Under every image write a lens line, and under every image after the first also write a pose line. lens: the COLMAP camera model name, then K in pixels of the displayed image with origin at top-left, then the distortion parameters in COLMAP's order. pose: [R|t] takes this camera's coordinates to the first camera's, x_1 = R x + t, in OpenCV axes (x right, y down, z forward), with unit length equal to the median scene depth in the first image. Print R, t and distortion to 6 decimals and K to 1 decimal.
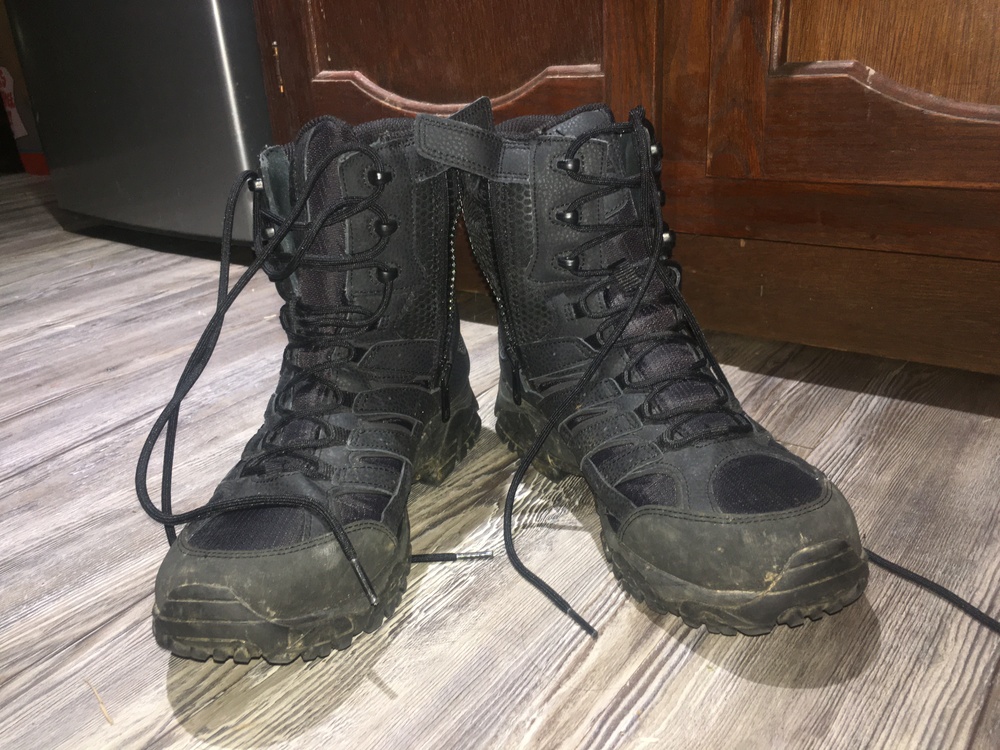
lens RADIAL K [[866.5, 0, 501.8], [0, 866.5, 375.6], [0, 0, 1]] dist [0.054558, -0.080803]
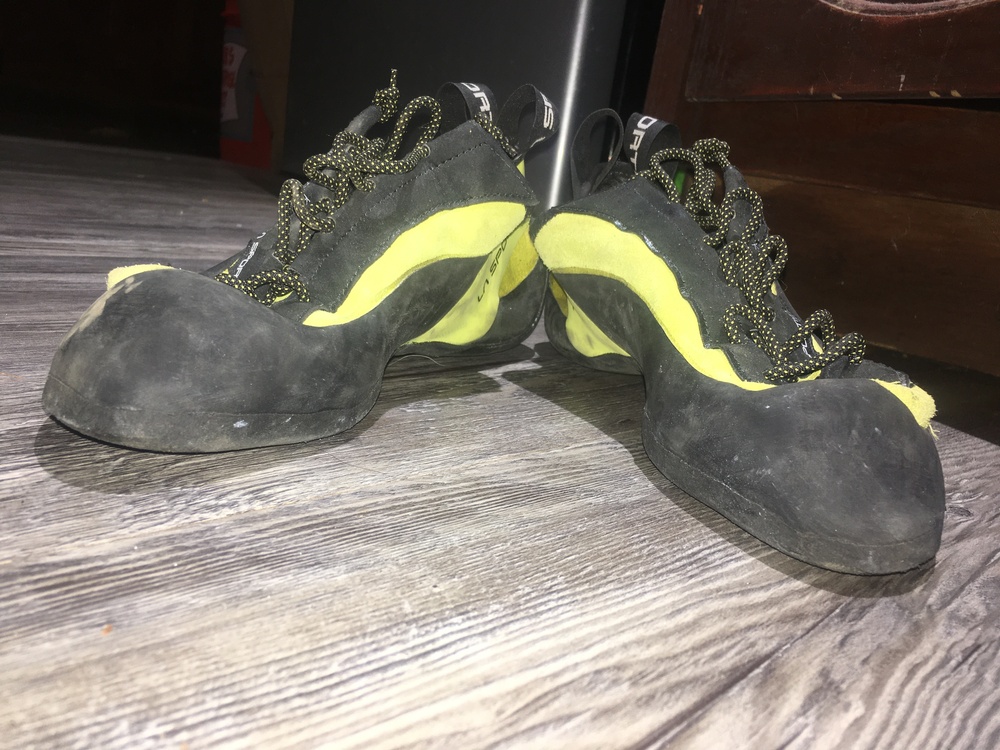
lens RADIAL K [[866.5, 0, 497.9], [0, 866.5, 375.8], [0, 0, 1]] dist [0.054558, -0.080803]
pose [[0.966415, 0.240755, -0.089881, -0.311078], [-0.252166, 0.955816, -0.151089, 0.127037], [0.049534, 0.168679, 0.984426, 0.371208]]
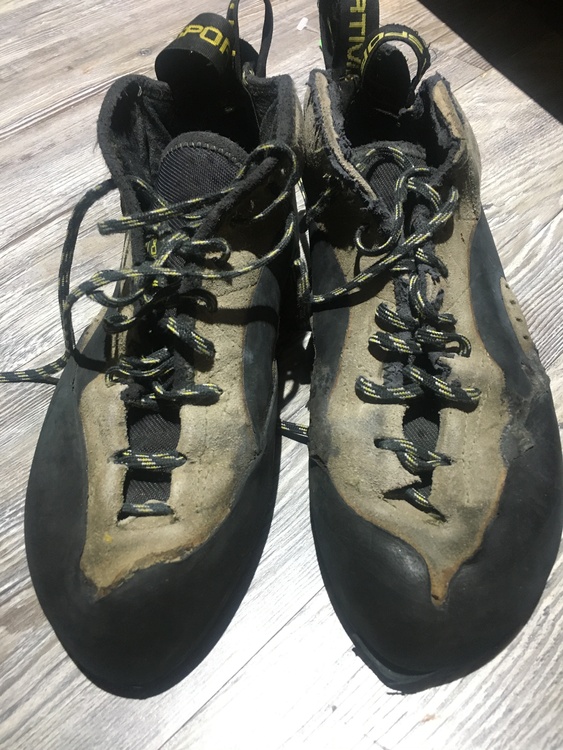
lens RADIAL K [[649.9, 0, 280.0], [0, 649.9, 374.1], [0, 0, 1]] dist [0.054558, -0.080803]
pose [[0.983382, 0.158814, -0.087970, -0.212828], [-0.094222, 0.860631, 0.500437, -0.073147], [0.155186, -0.483831, 0.861292, 0.312716]]
